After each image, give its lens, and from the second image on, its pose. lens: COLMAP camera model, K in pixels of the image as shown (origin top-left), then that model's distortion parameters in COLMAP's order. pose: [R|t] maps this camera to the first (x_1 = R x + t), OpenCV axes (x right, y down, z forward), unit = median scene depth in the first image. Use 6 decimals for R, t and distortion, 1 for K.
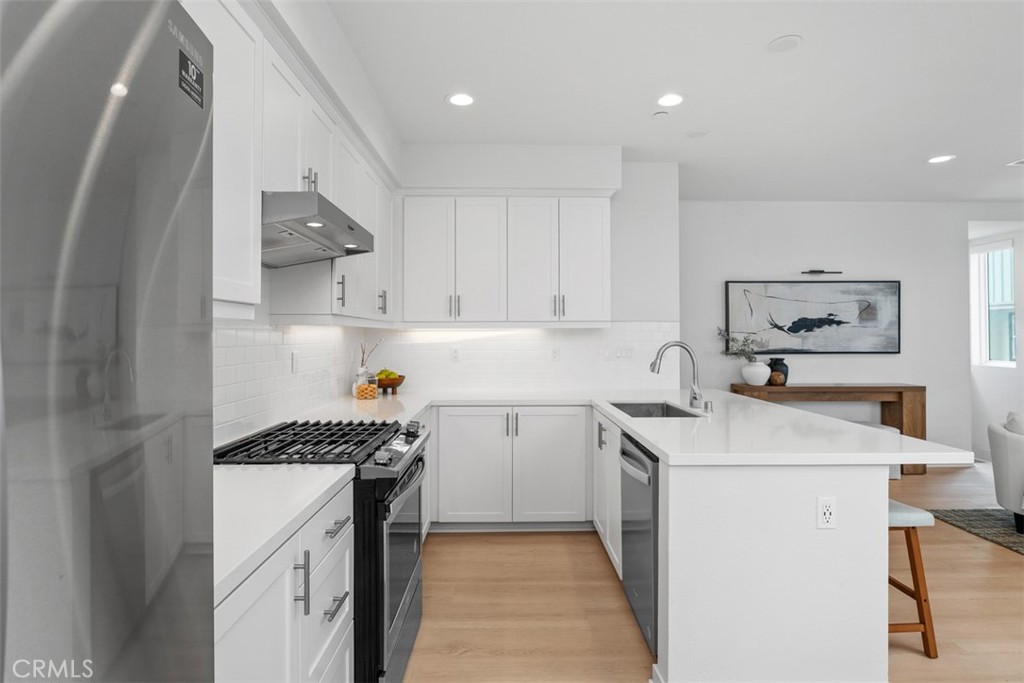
lens RADIAL K [[527.3, 0, 510.6], [0, 527.3, 325.7], [0, 0, 1]] dist [-0.005813, -0.000999]
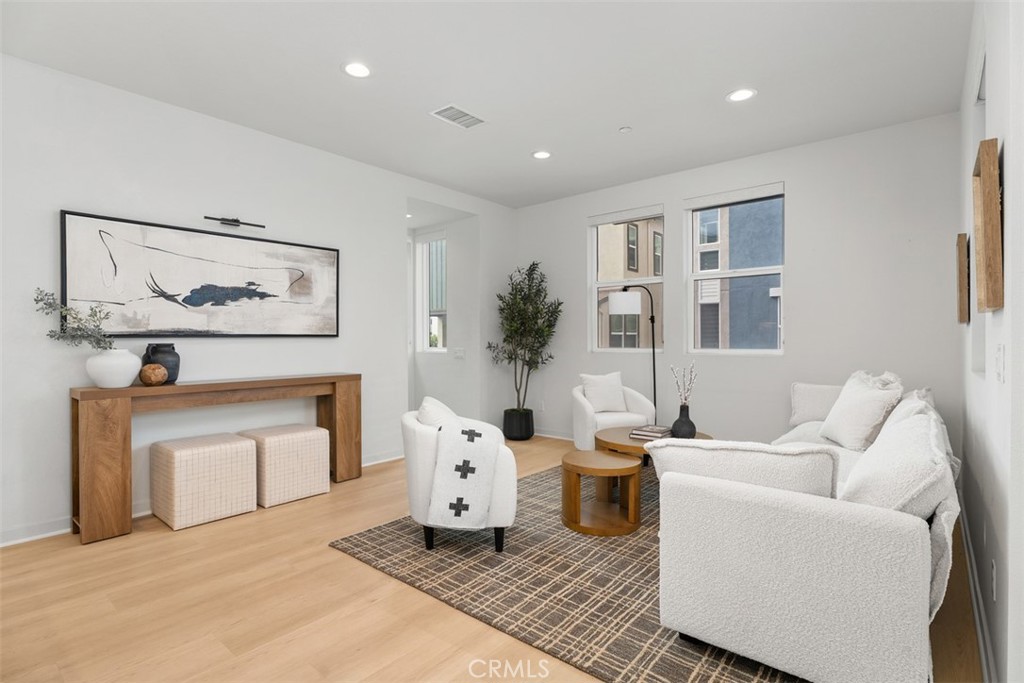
lens RADIAL K [[492.7, 0, 497.9], [0, 492.7, 339.1], [0, 0, 1]] dist [-0.000295, 0.000029]
pose [[0.670280, -0.003725, 0.742099, 0.351043], [-0.007093, 0.999910, 0.011426, 0.048743], [-0.742074, -0.012922, 0.670193, 0.304387]]
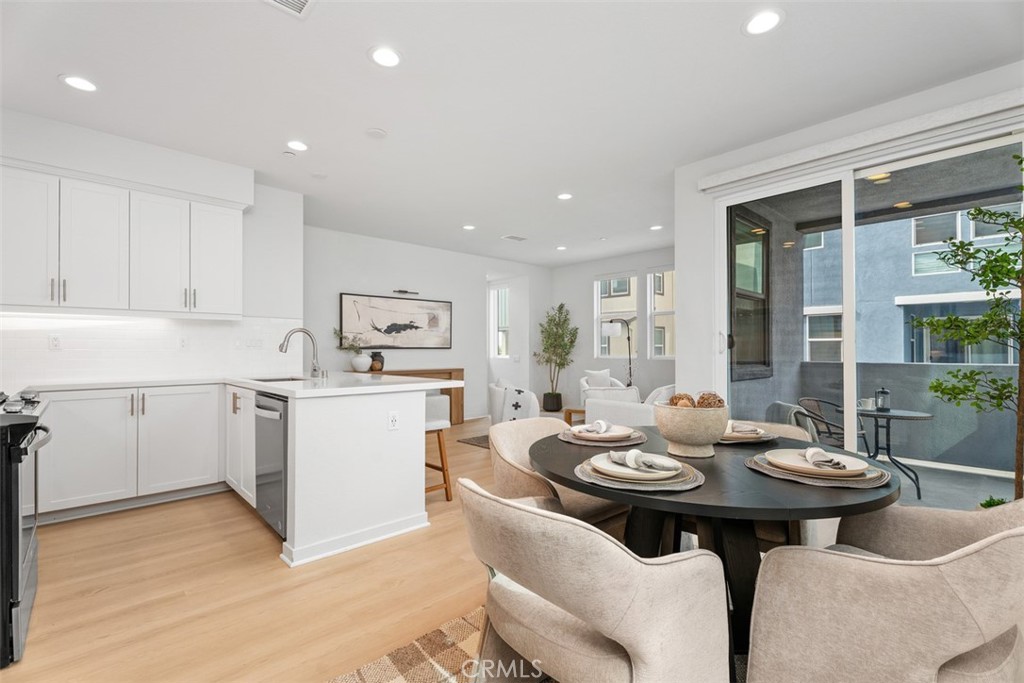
lens RADIAL K [[457.3, 0, 514.5], [0, 457.3, 346.1], [0, 0, 1]] dist [-0.000350, -0.000568]
pose [[0.734820, 0.003253, 0.678254, -0.044611], [-0.009169, 0.999945, 0.005138, 0.039315], [-0.678200, -0.009994, 0.734809, -0.134288]]
